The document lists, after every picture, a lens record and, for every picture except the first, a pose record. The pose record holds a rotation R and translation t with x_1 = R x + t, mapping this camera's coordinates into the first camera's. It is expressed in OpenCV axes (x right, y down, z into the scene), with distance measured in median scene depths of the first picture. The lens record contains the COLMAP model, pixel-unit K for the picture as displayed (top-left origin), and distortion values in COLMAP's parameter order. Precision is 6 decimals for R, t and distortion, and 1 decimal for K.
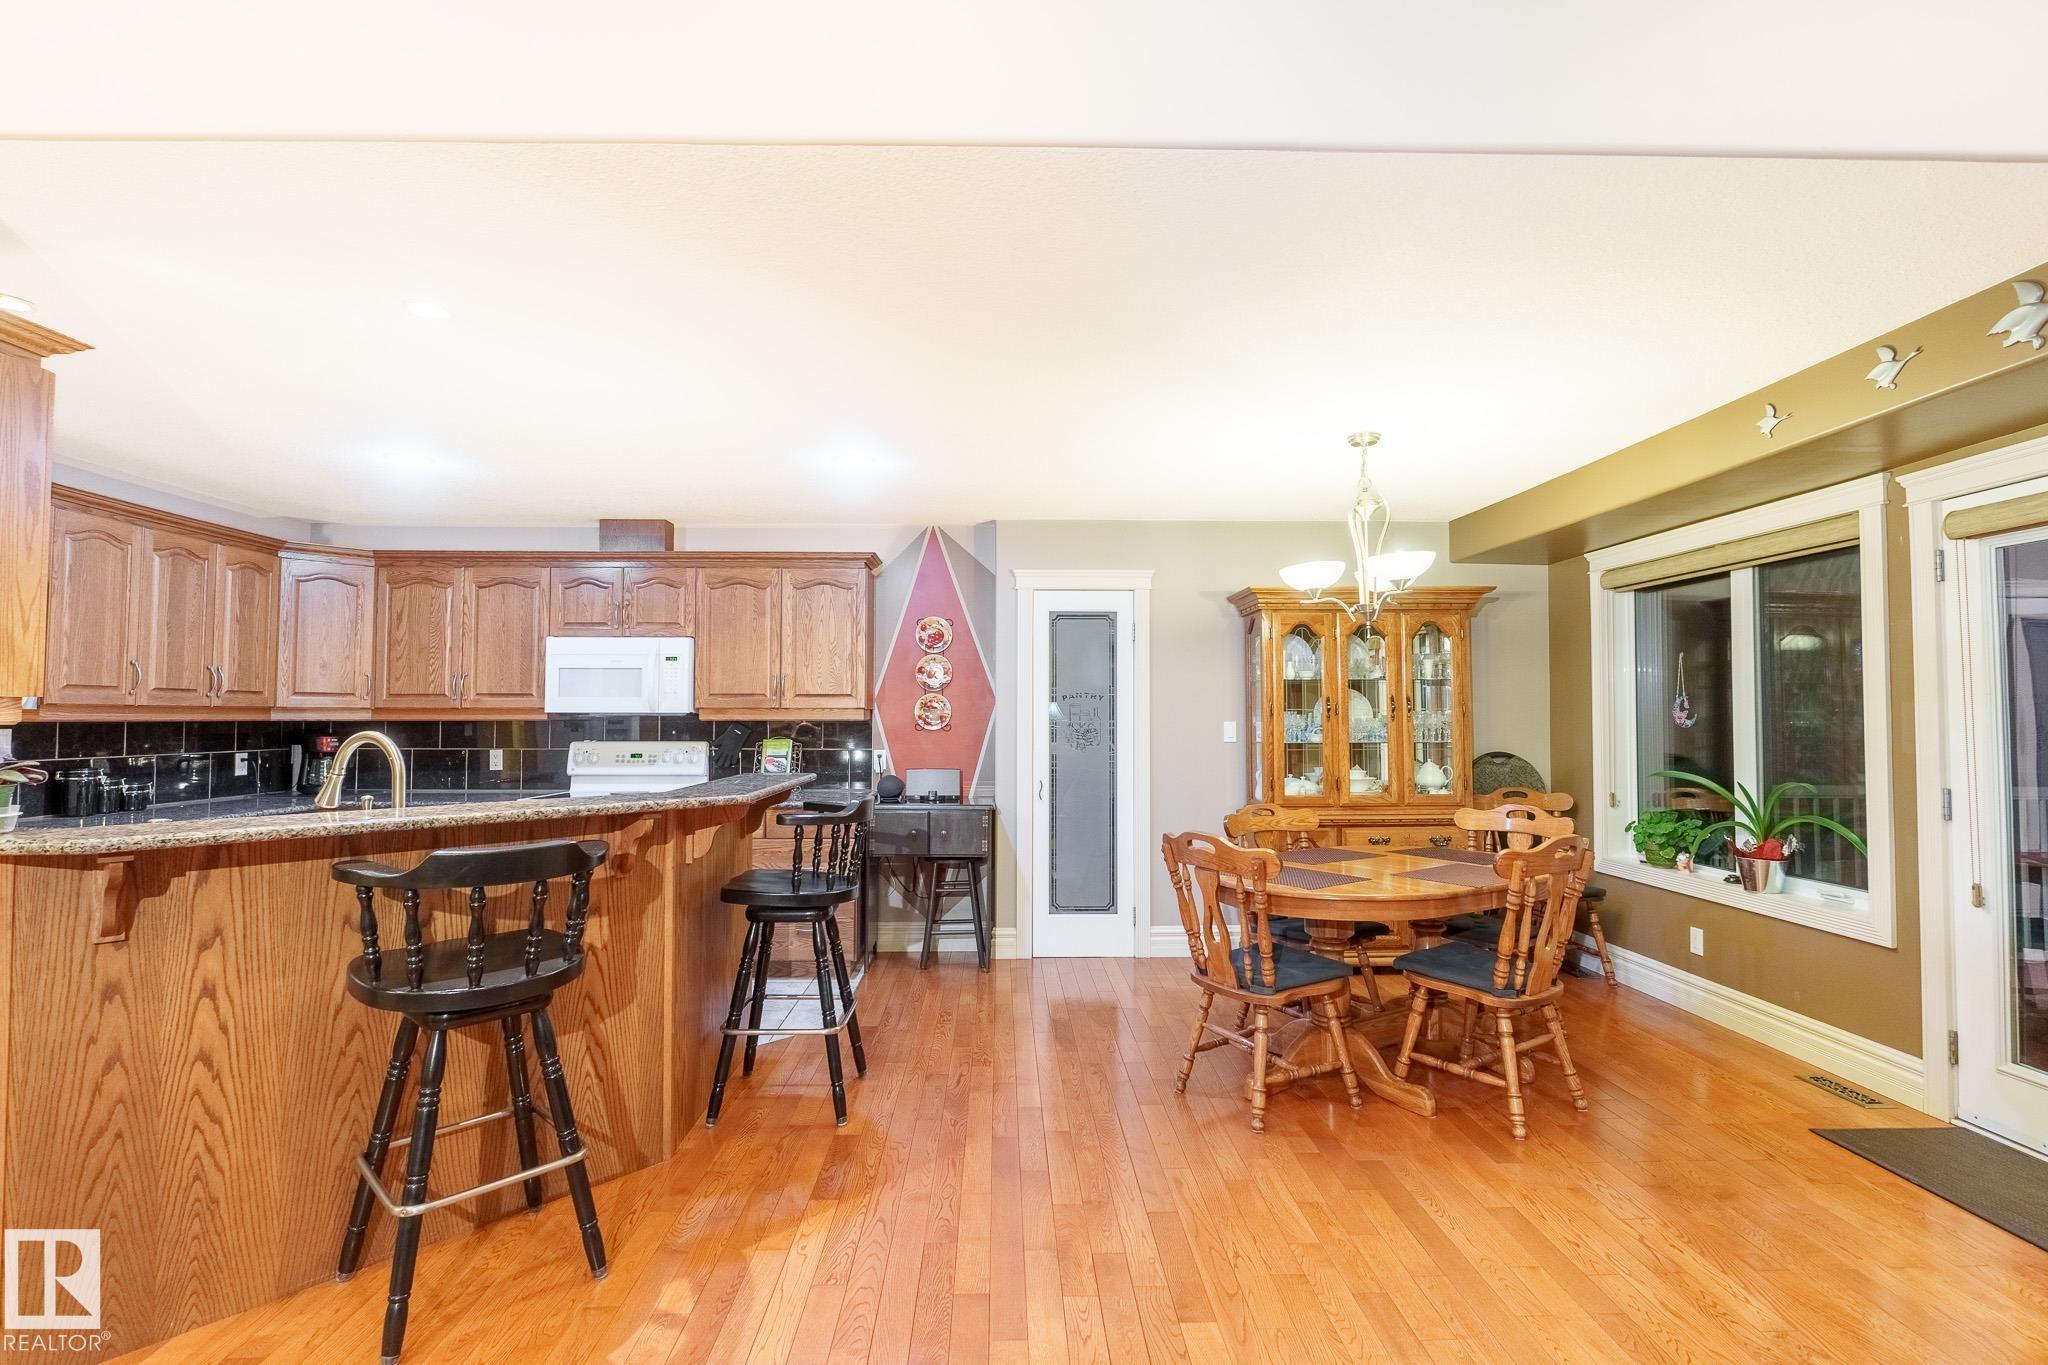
lens RADIAL K [[940.9, 0, 1018.1], [0, 940.9, 685.9], [0, 0, 1]] dist [-0.010226, 0.000086]
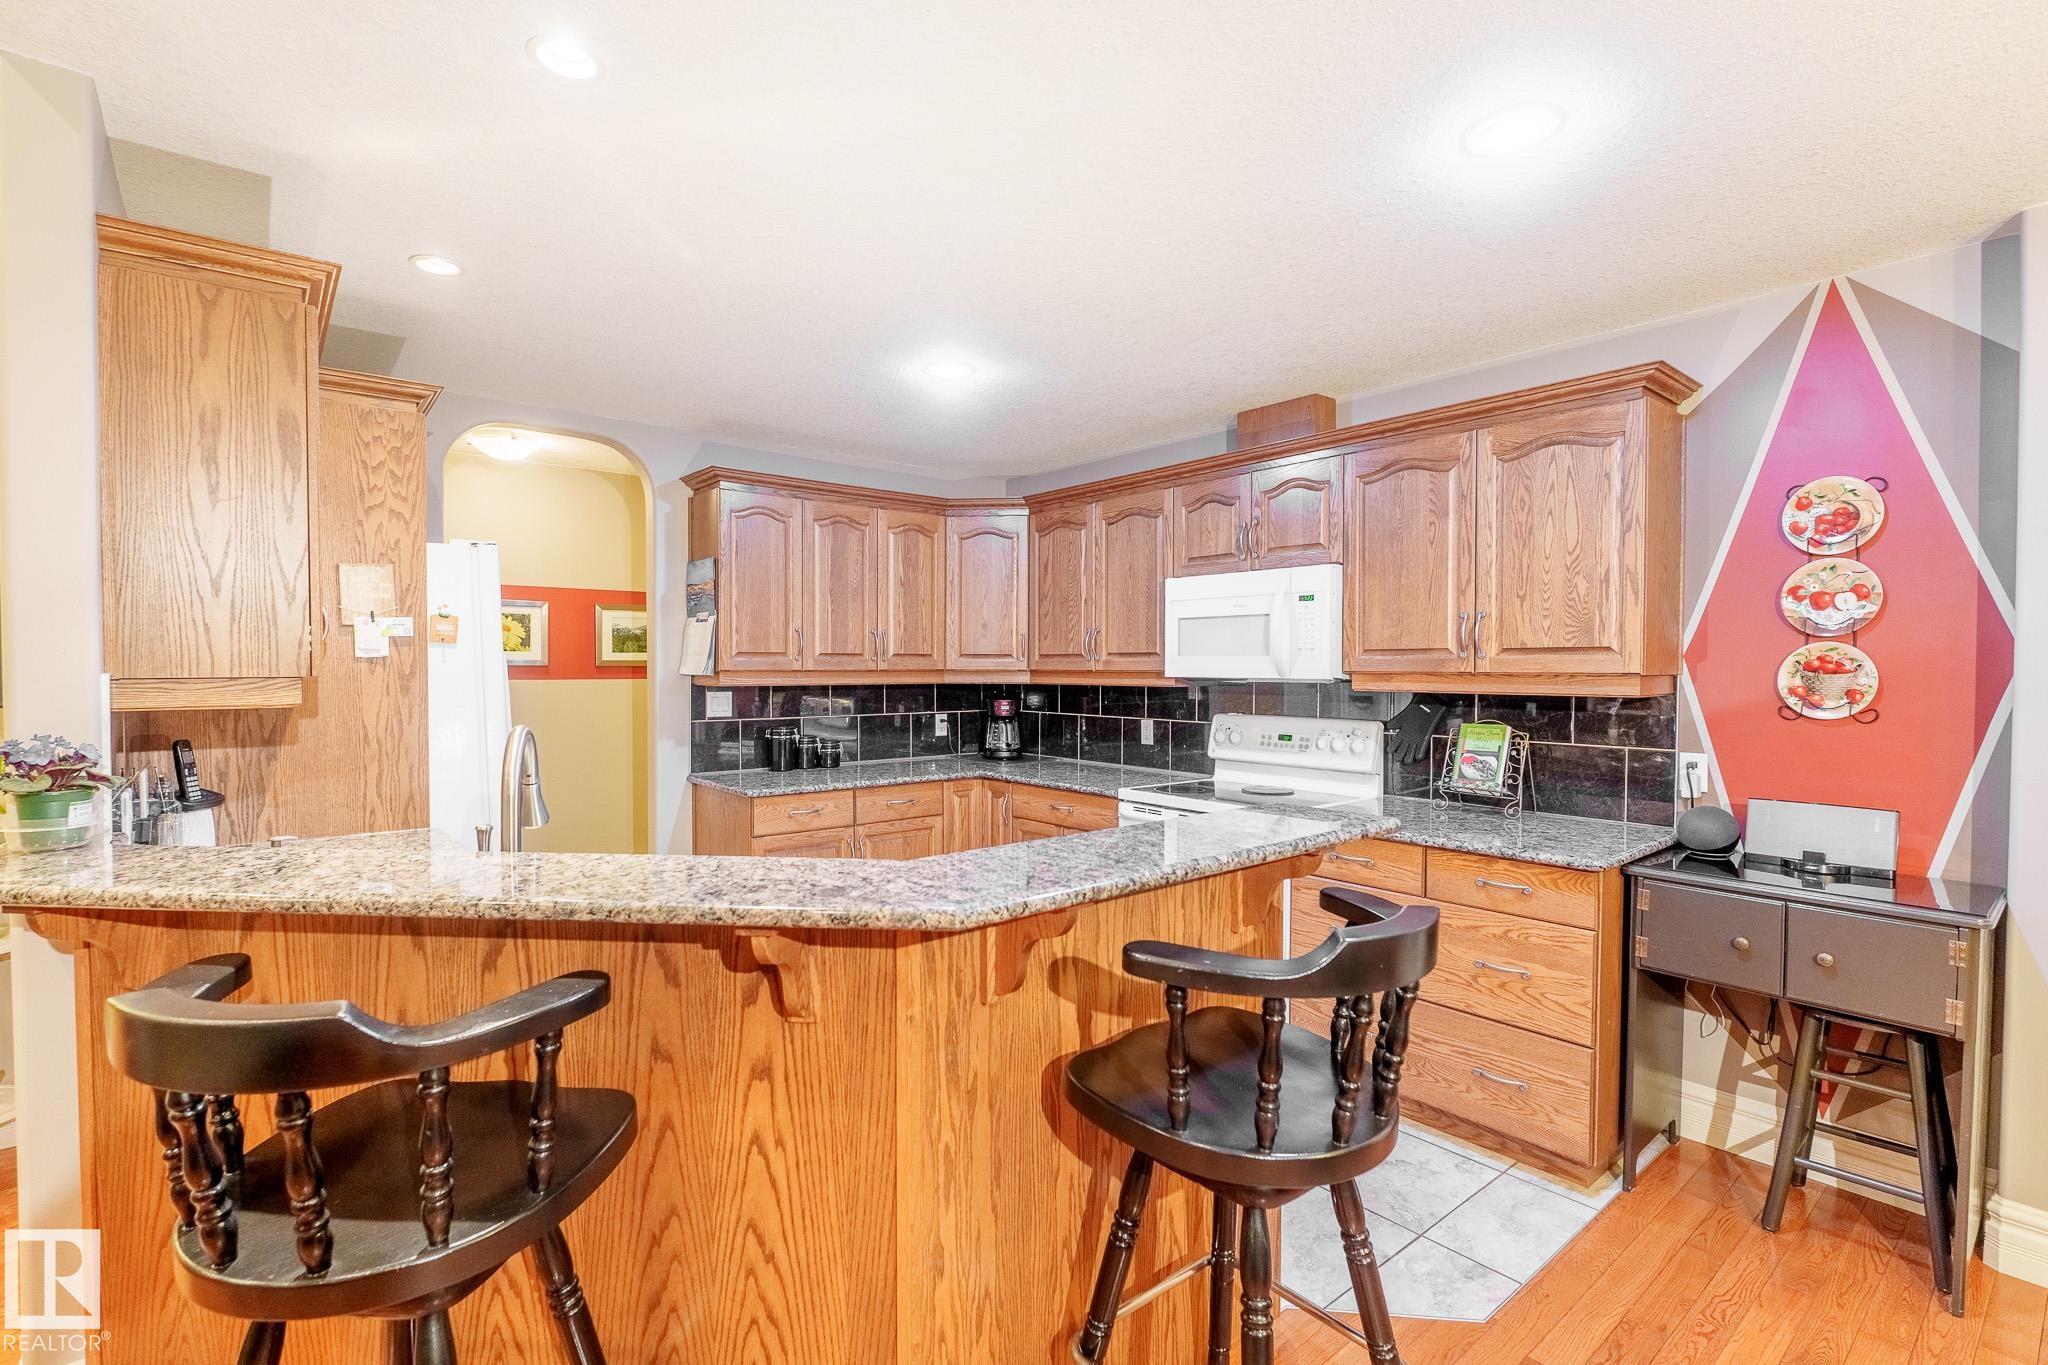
lens RADIAL K [[940.9, 0, 1018.1], [0, 940.9, 685.9], [0, 0, 1]] dist [-0.010226, 0.000086]
pose [[0.617695, 0.016868, -0.786237, 0.029275], [0.025880, 0.998792, 0.041761, 0.000243], [0.785992, -0.046143, 0.616513, 0.420576]]
